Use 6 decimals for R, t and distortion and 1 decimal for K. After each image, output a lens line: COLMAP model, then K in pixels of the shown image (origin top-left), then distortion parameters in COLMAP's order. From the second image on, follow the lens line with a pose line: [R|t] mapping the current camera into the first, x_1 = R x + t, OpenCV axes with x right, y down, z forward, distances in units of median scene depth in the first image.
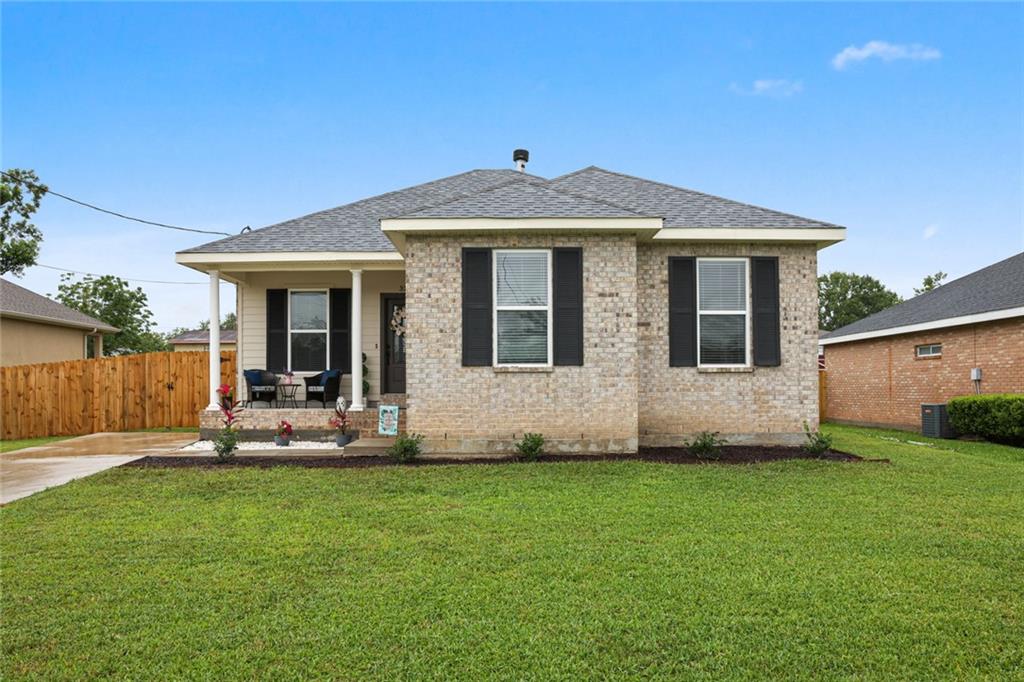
lens RADIAL K [[709.0, 0, 512.0], [0, 709.0, 341.0], [0, 0, 1]] dist [-0.077915, 0.003478]
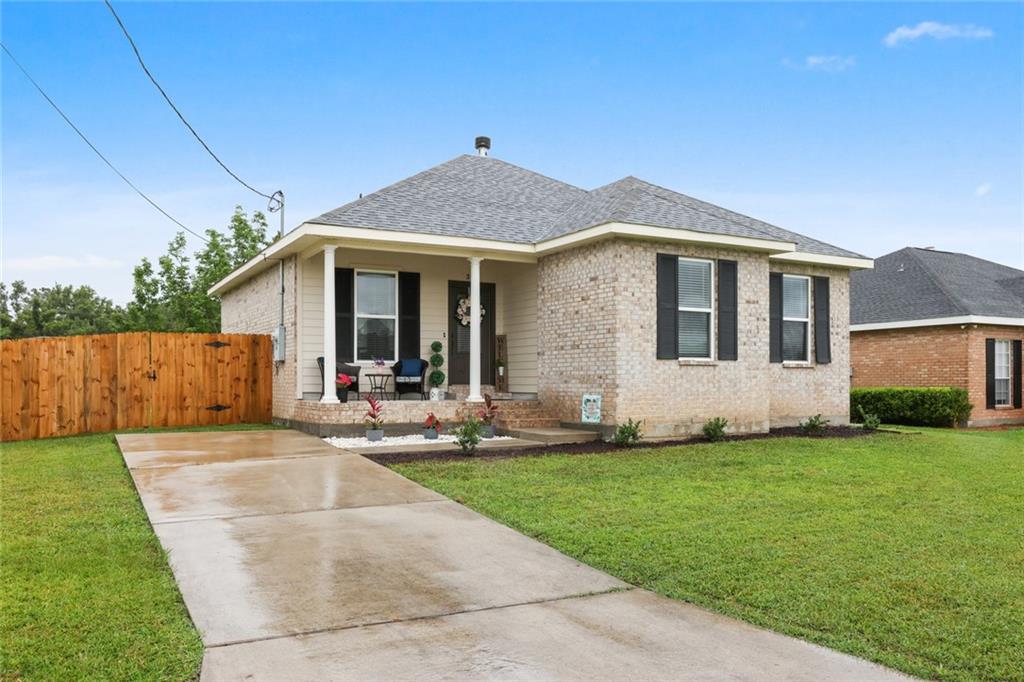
lens RADIAL K [[799.0, 0, 512.0], [0, 799.0, 341.0], [0, 0, 1]] dist [-0.047111, 0.004947]
pose [[0.879997, 0.028179, 0.474142, -0.862478], [-0.035520, 0.999348, 0.006532, 0.006669], [-0.473648, -0.022589, 0.880424, -0.000595]]
